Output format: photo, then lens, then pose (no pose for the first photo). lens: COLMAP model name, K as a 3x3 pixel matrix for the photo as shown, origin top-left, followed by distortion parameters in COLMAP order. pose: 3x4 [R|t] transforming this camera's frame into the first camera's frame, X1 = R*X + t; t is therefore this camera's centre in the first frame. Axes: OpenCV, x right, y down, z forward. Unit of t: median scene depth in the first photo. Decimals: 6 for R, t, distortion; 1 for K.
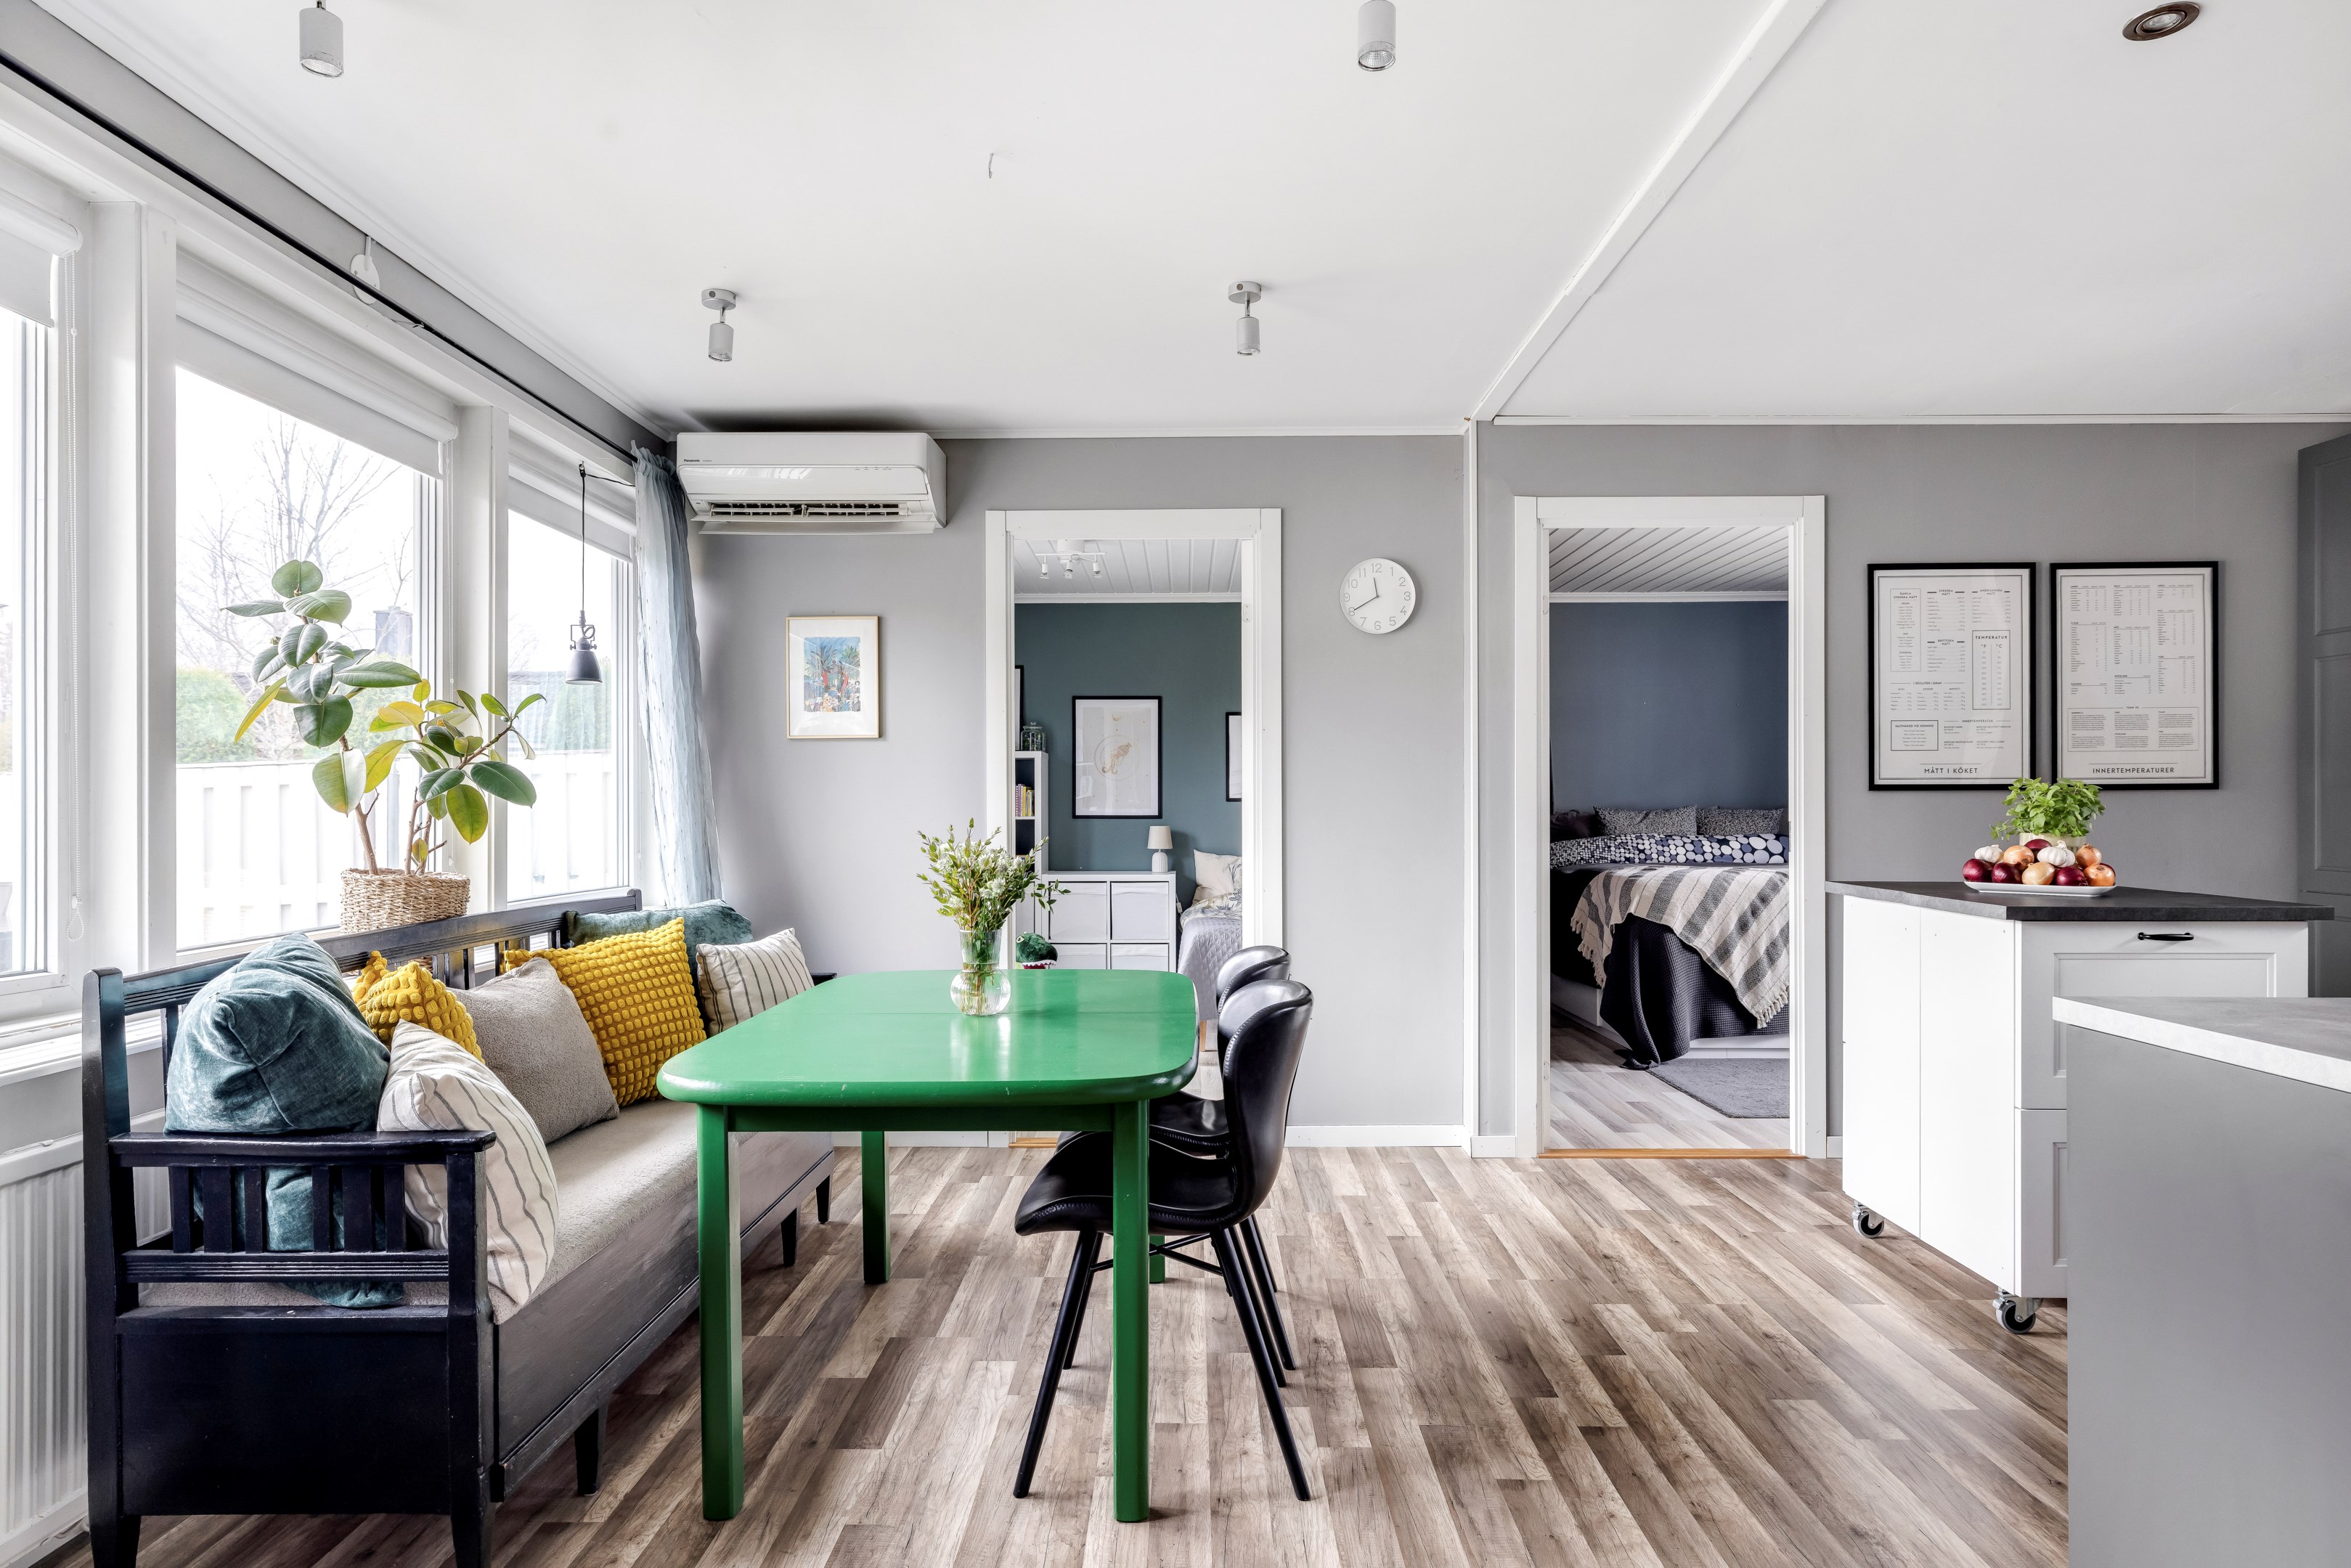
lens RADIAL K [[1359.0, 0, 1168.5], [0, 1359.0, 792.5], [0, 0, 1]] dist [0.003071, 0.000944]
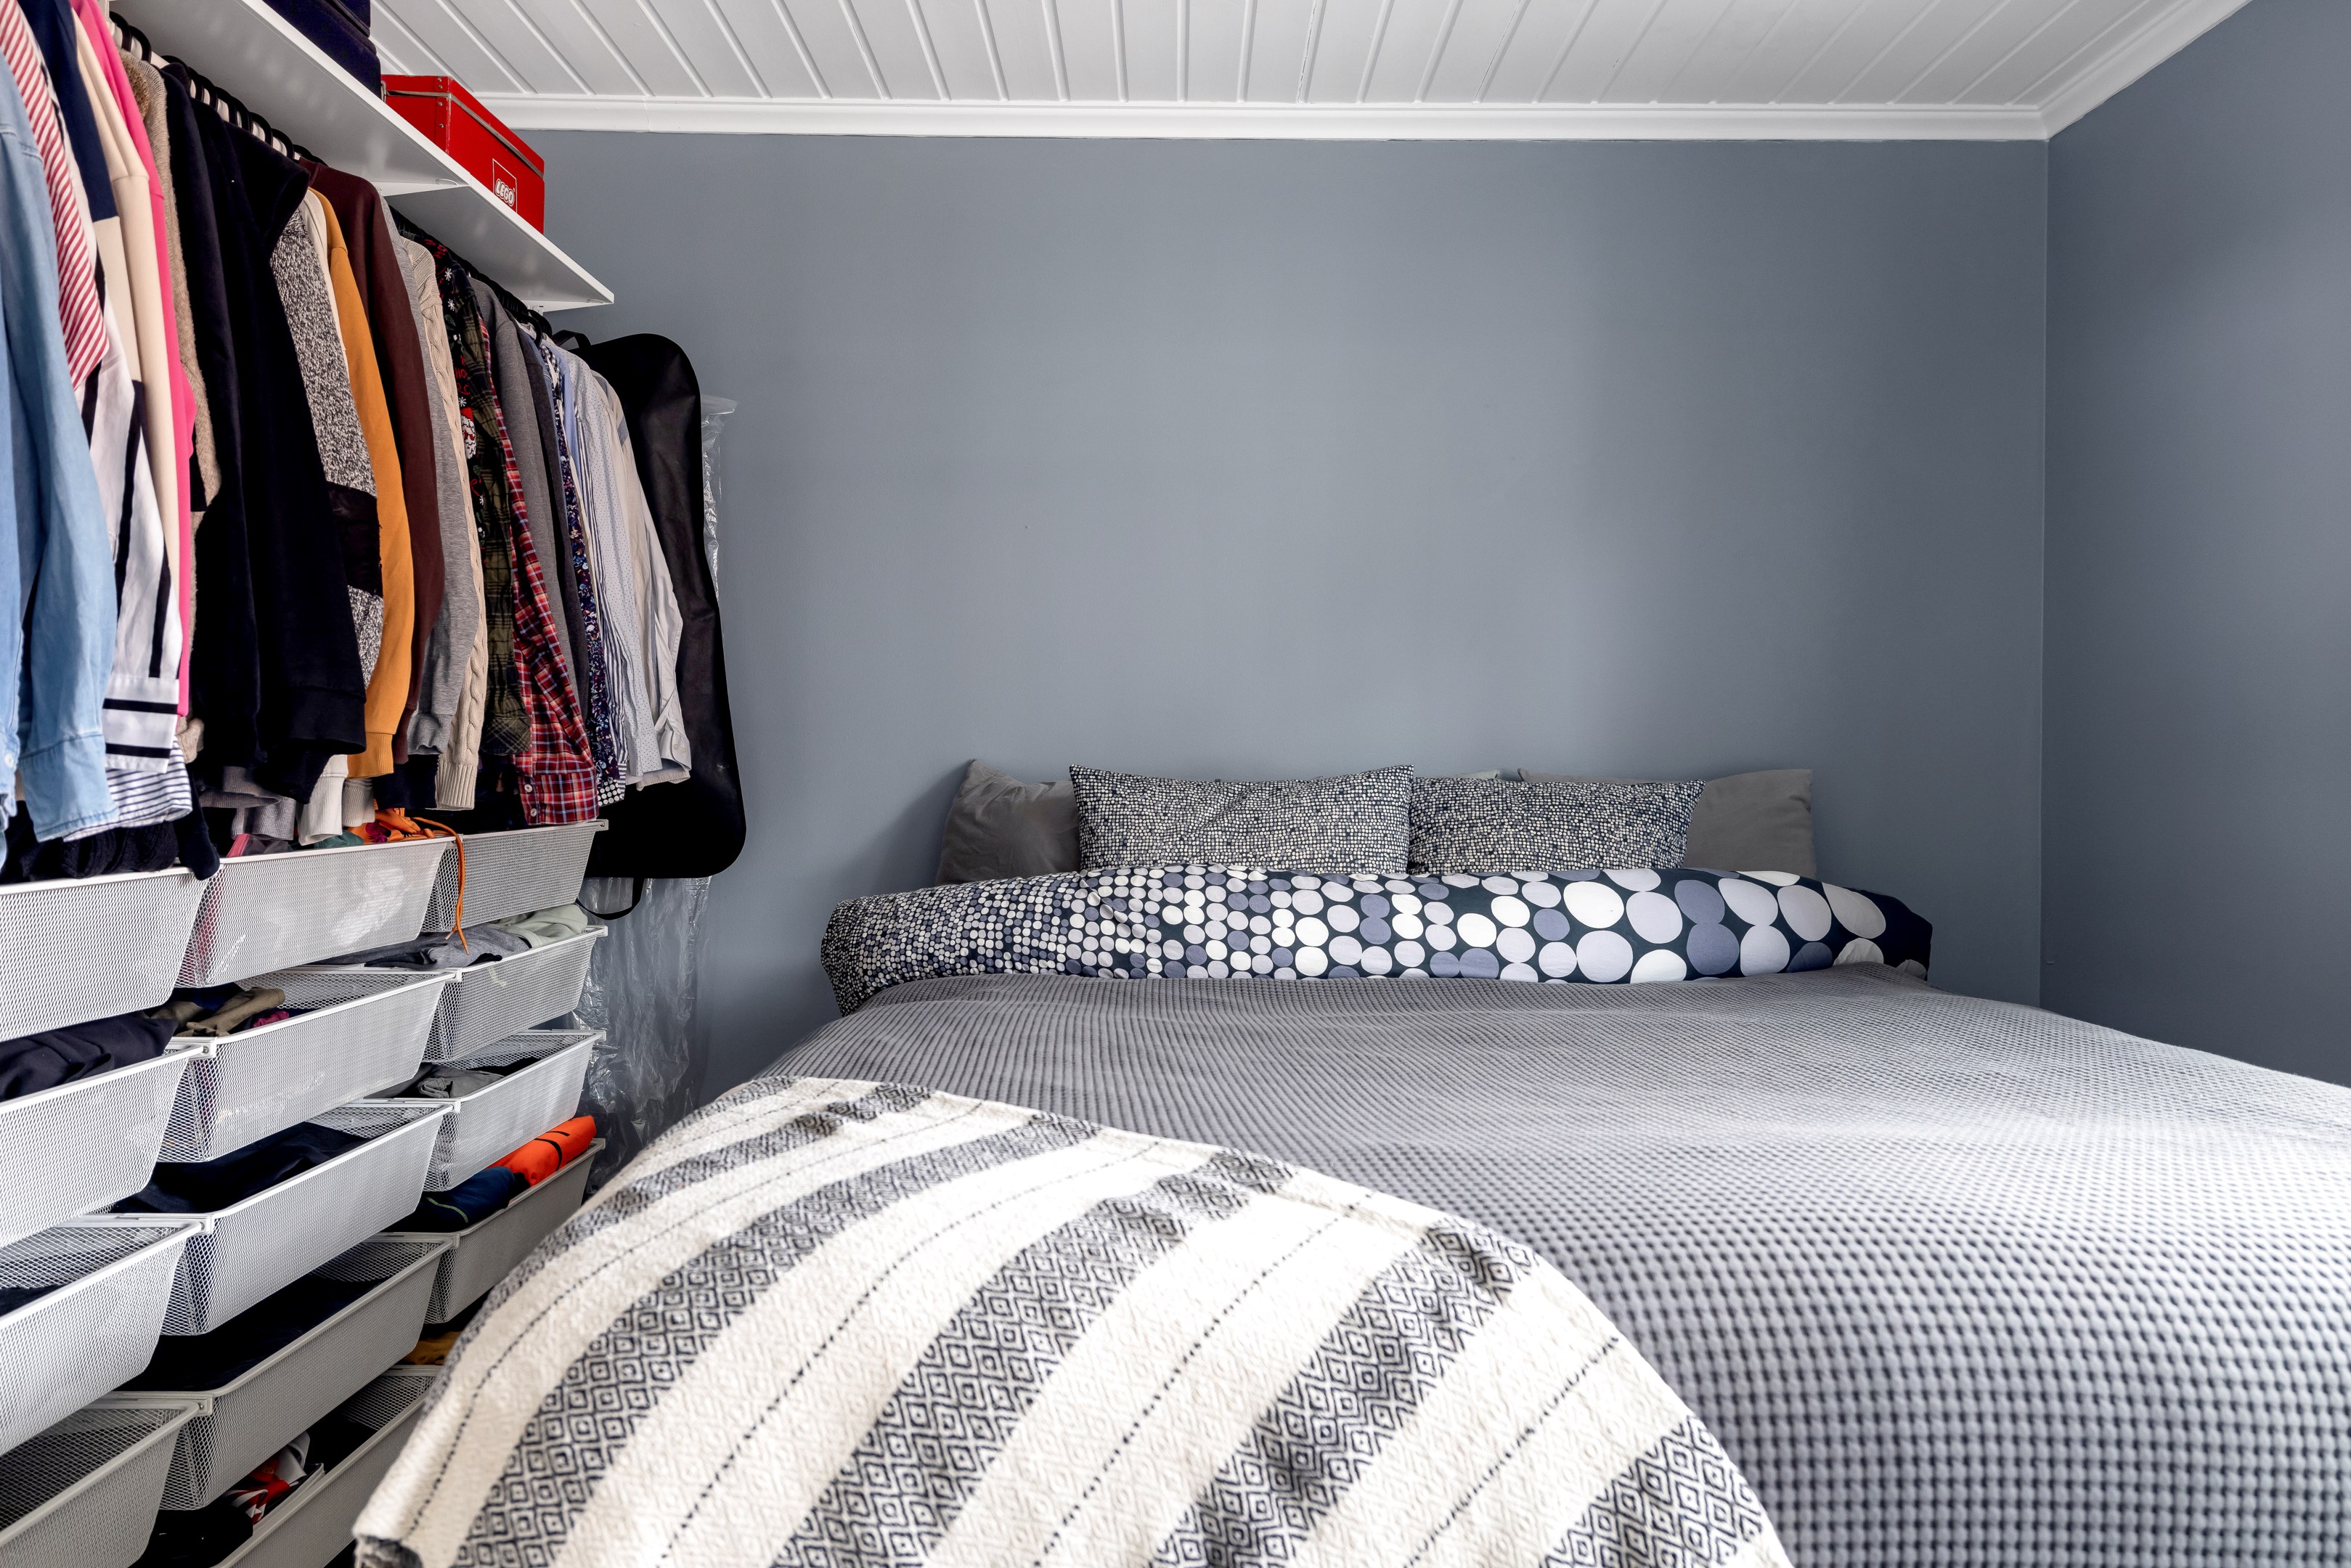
lens RADIAL K [[1565.0, 0, 1161.0], [0, 1565.0, 765.3], [0, 0, 1]] dist [0.000454, 0.001036]
pose [[0.999946, 0.009012, 0.005215, 0.412865], [-0.009078, 0.999878, 0.012737, 0.006451], [-0.005100, -0.012783, 0.999905, 0.820248]]
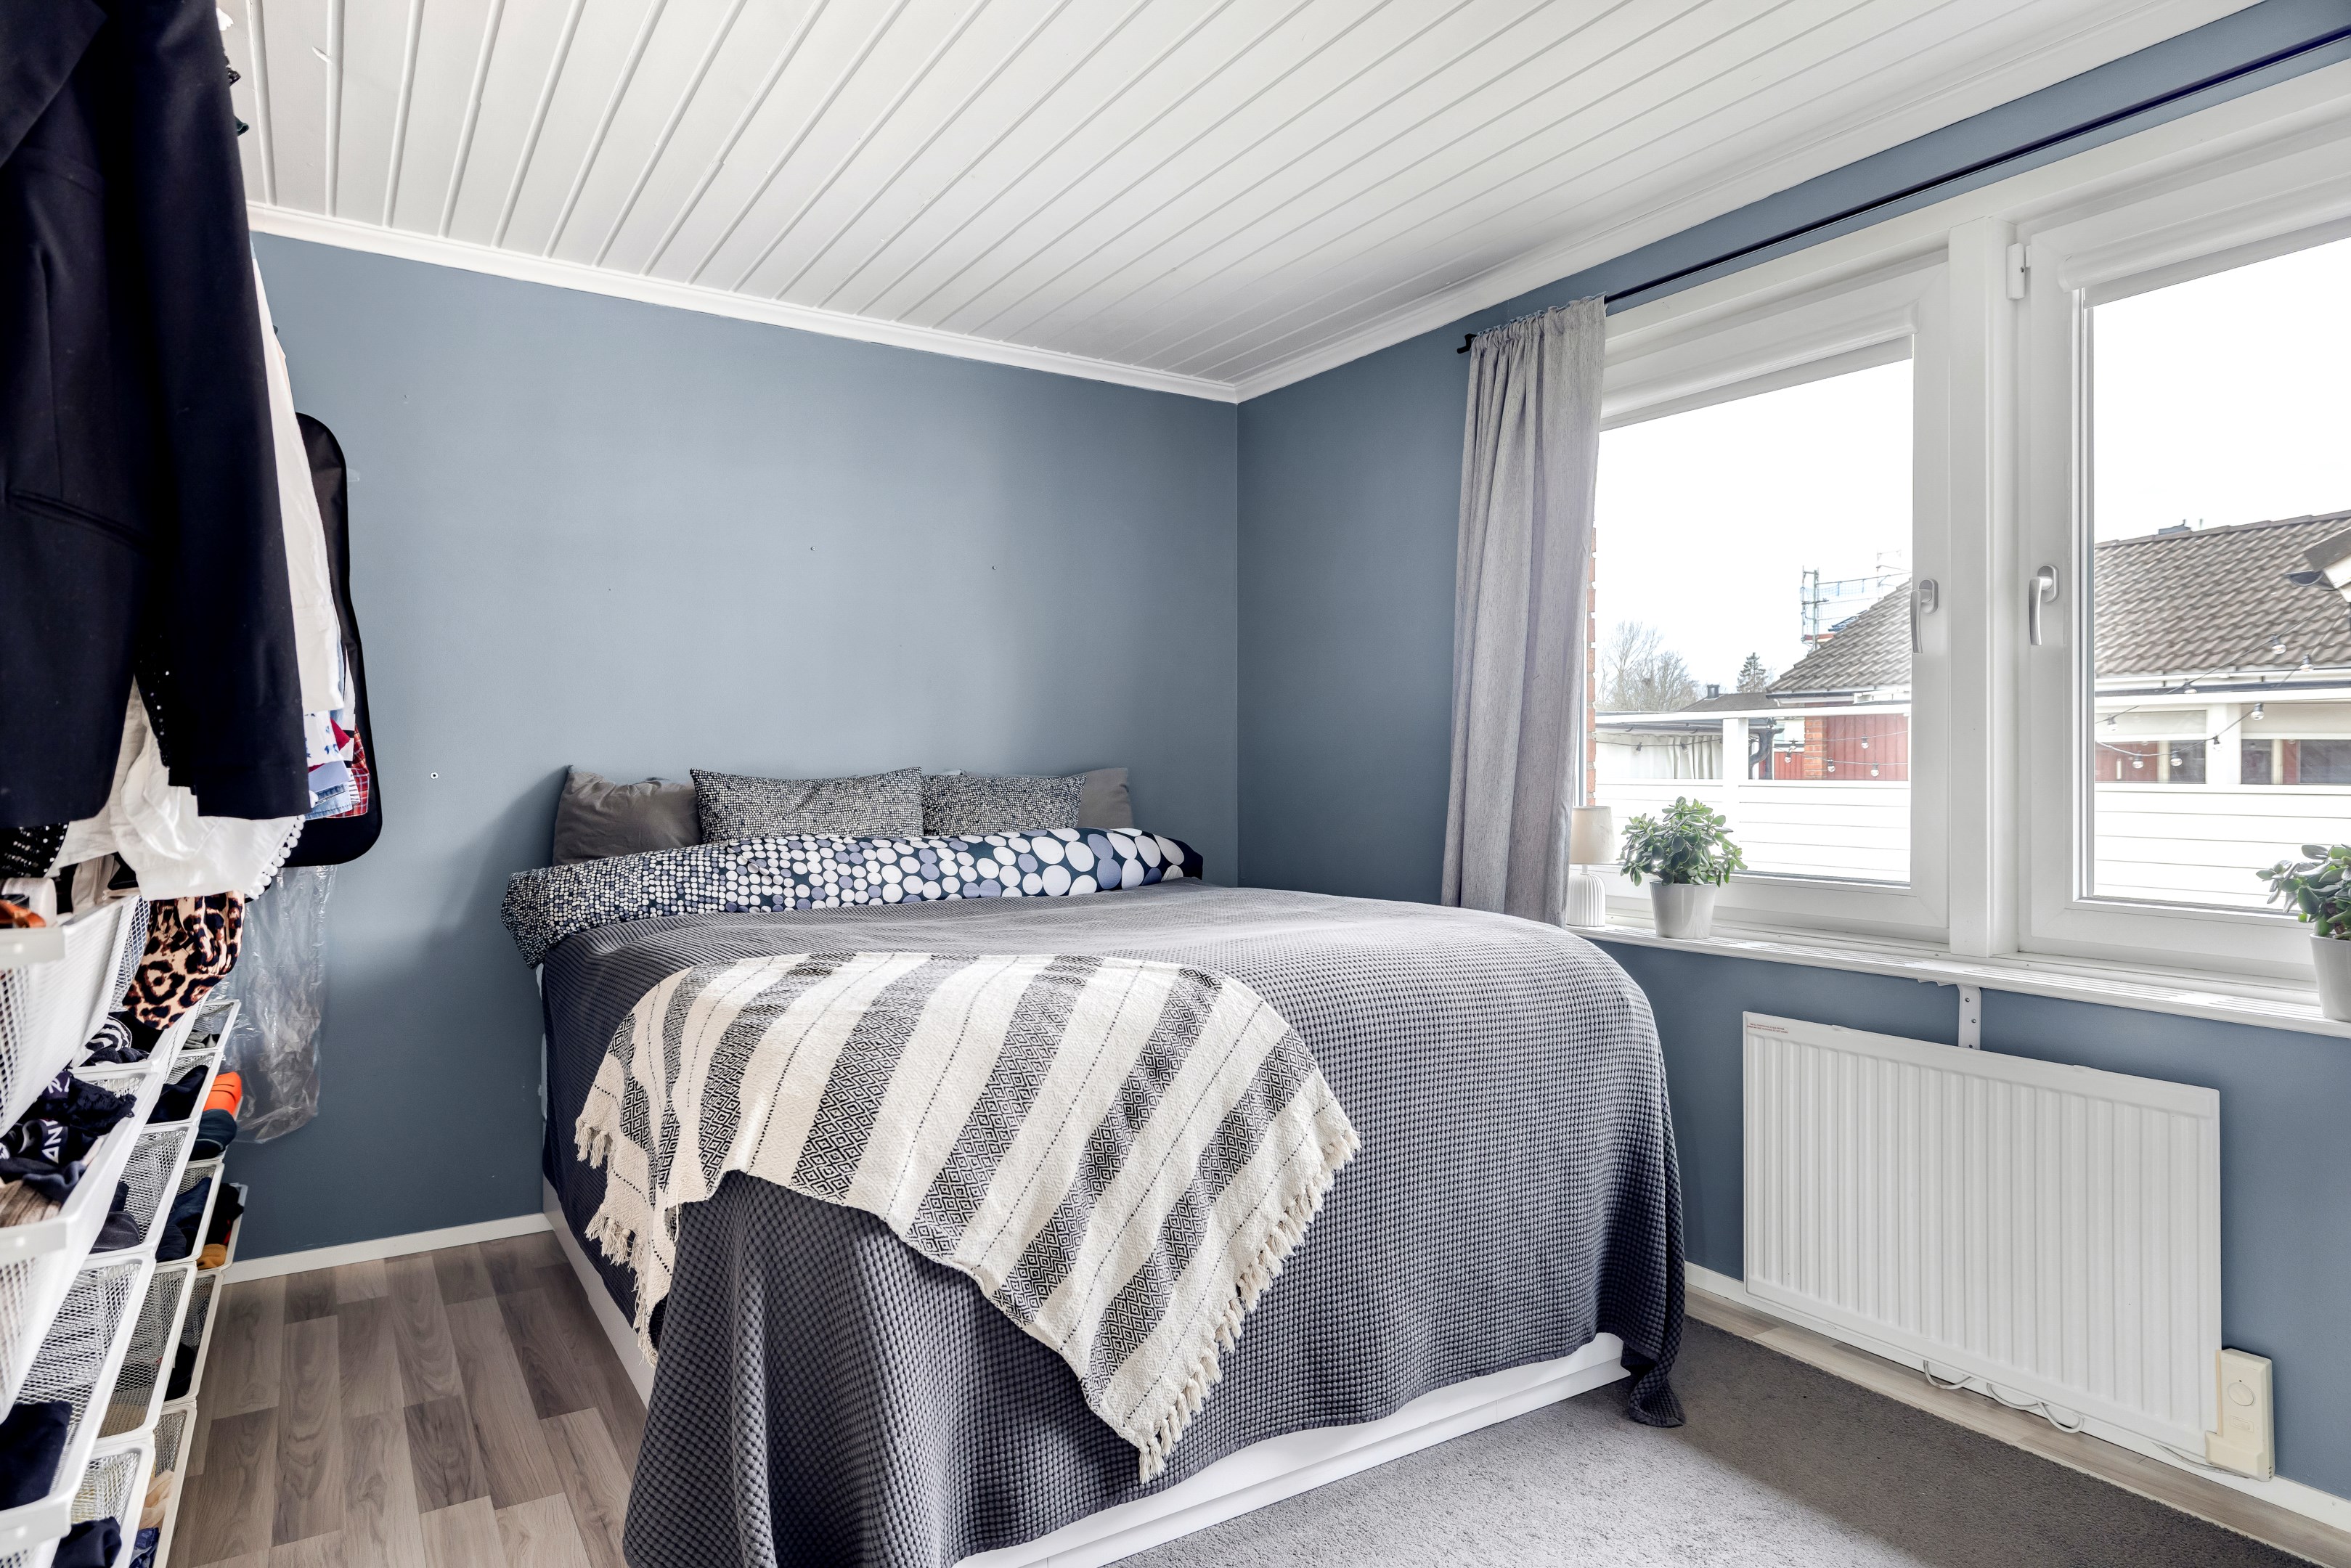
lens RADIAL K [[1359.0, 0, 1168.5], [0, 1359.0, 792.5], [0, 0, 1]] dist [0.003071, 0.000944]
pose [[0.837229, -0.007621, 0.546799, 0.258750], [-0.007242, 0.999661, 0.025022, 0.006772], [-0.546804, -0.024909, 0.836890, 0.712293]]
